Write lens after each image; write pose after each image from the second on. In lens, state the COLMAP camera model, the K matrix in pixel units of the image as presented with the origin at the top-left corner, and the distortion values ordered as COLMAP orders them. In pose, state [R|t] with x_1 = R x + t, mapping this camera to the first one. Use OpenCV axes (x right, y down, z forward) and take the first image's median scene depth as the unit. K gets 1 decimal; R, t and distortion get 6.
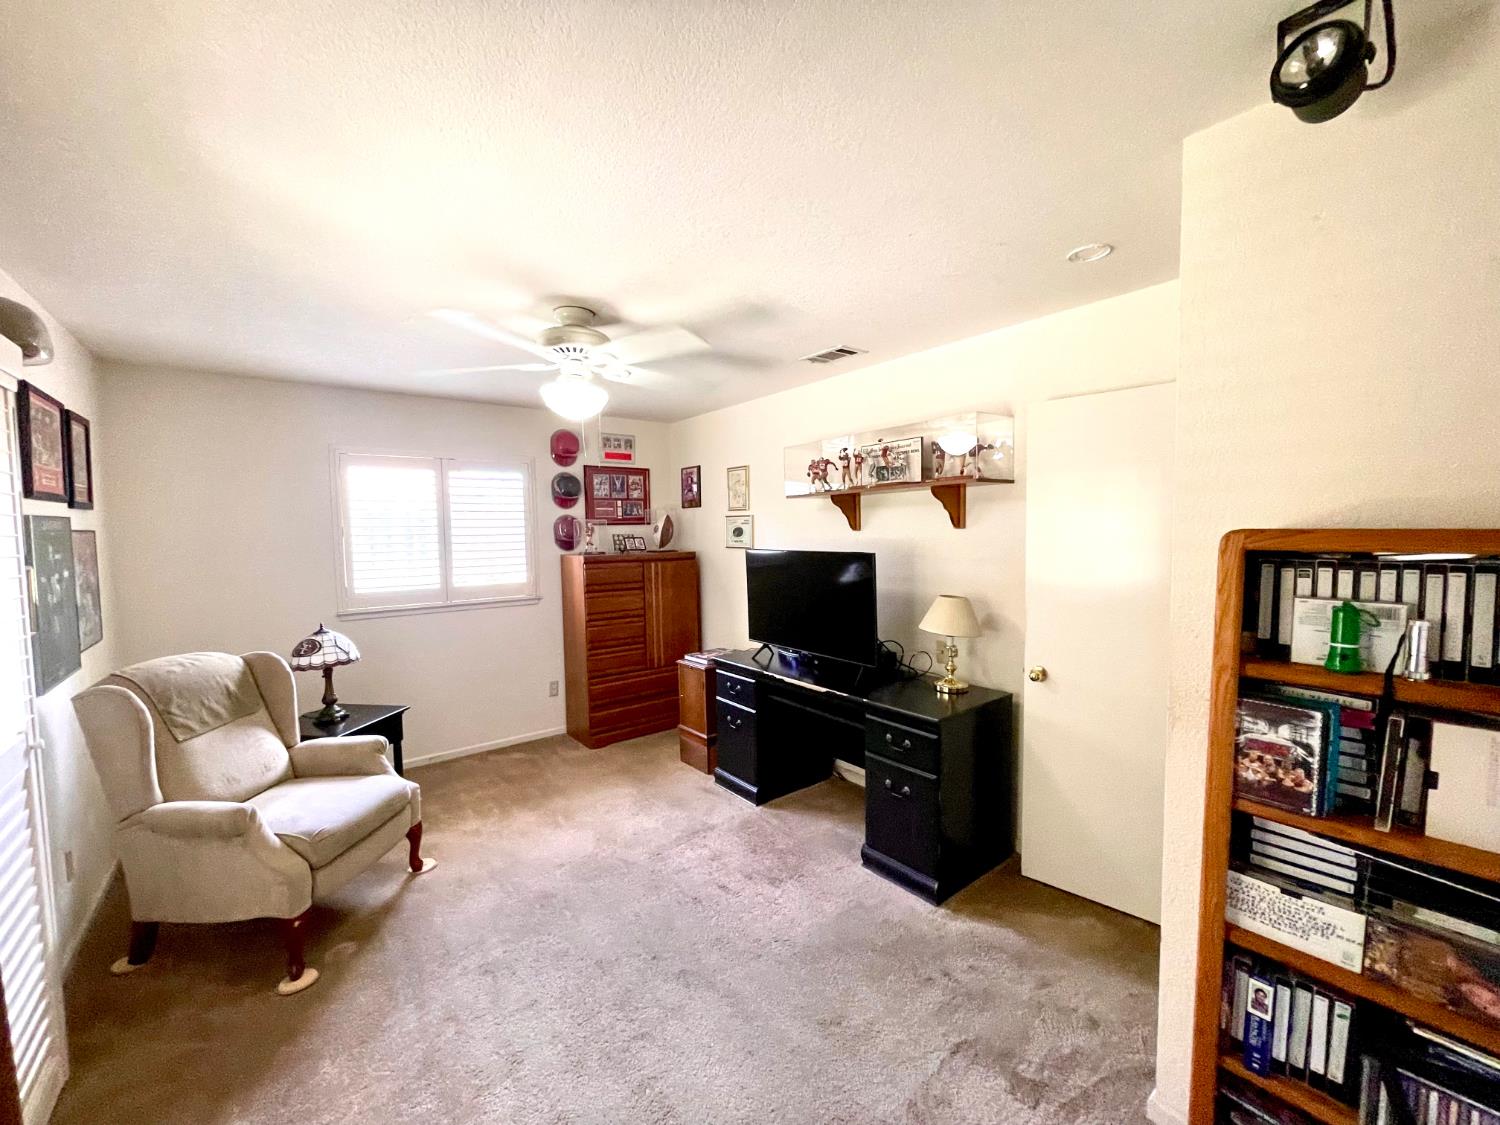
lens RADIAL K [[601.5, 0, 749.5], [0, 601.5, 562.6], [0, 0, 1]] dist [-0.004034, -0.000833]
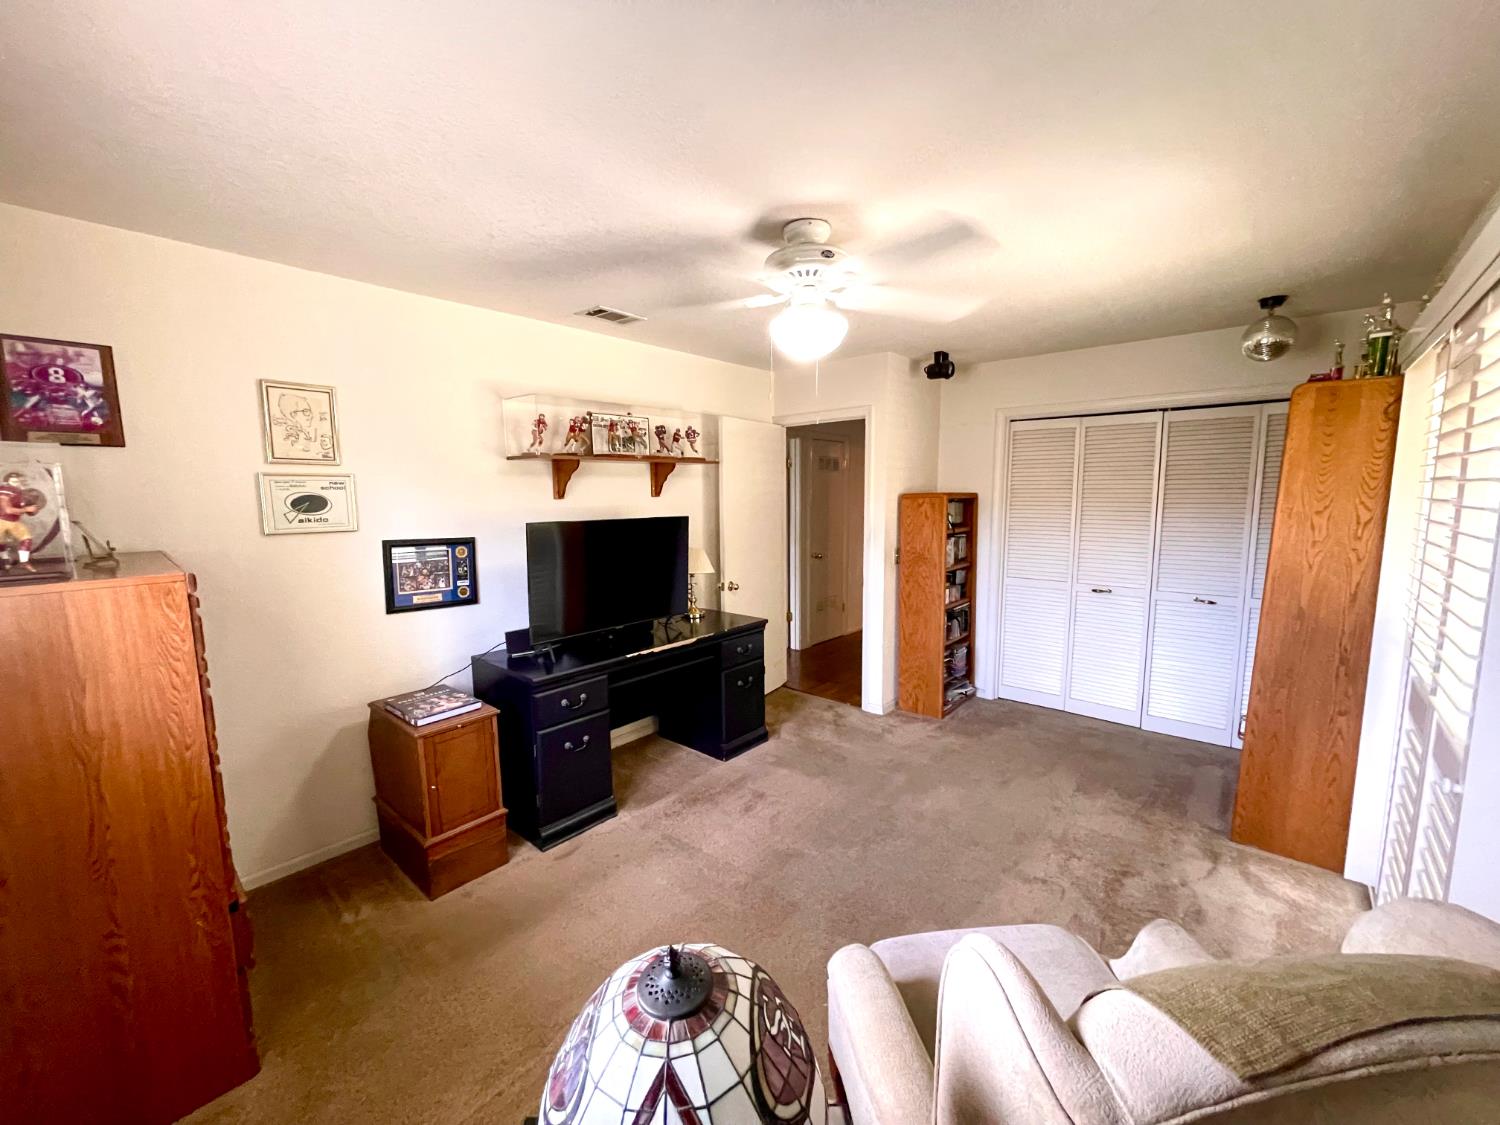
lens RADIAL K [[601.5, 0, 743.5], [0, 601.5, 566.7], [0, 0, 1]] dist [-0.004034, -0.000833]
pose [[-0.178663, -0.093793, 0.979430, -0.765030], [0.076870, 0.991073, 0.108930, -0.027740], [-0.980903, 0.094751, -0.169858, 0.856548]]
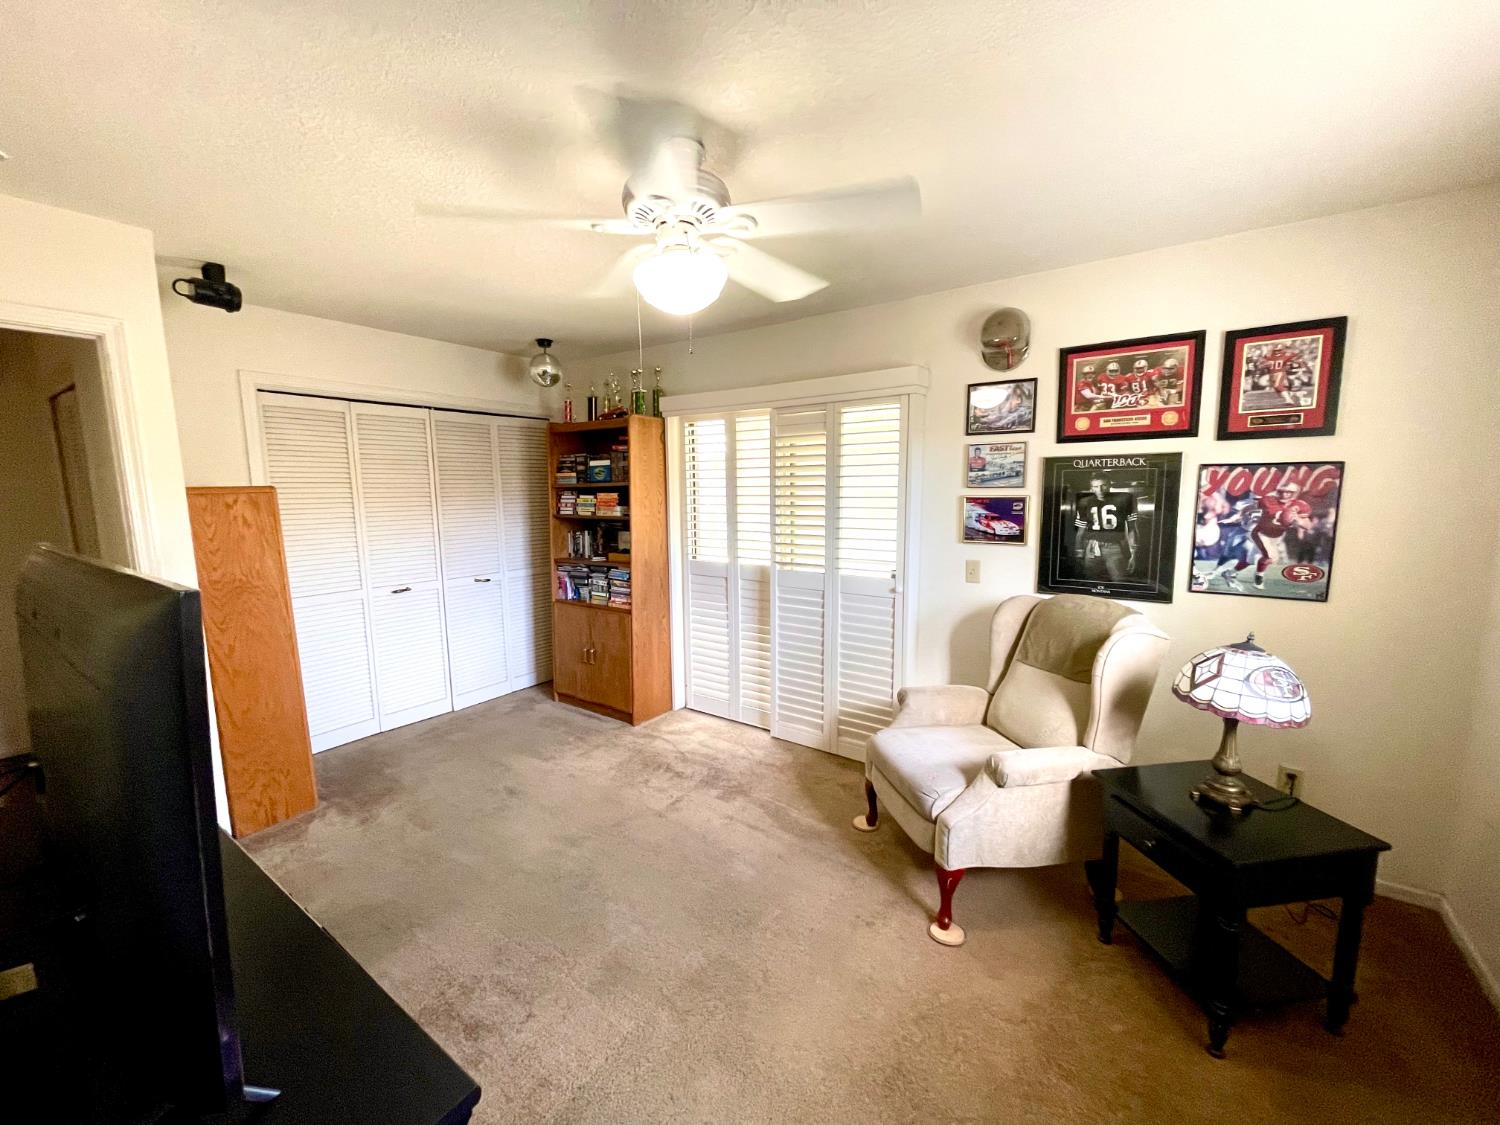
lens RADIAL K [[601.5, 0, 744.9], [0, 601.5, 563.0], [0, 0, 1]] dist [-0.004034, -0.000833]
pose [[-0.957126, 0.072188, -0.280533, -0.108242], [0.016301, 0.980338, 0.196649, -0.055451], [0.289213, 0.183645, -0.939484, 1.168590]]
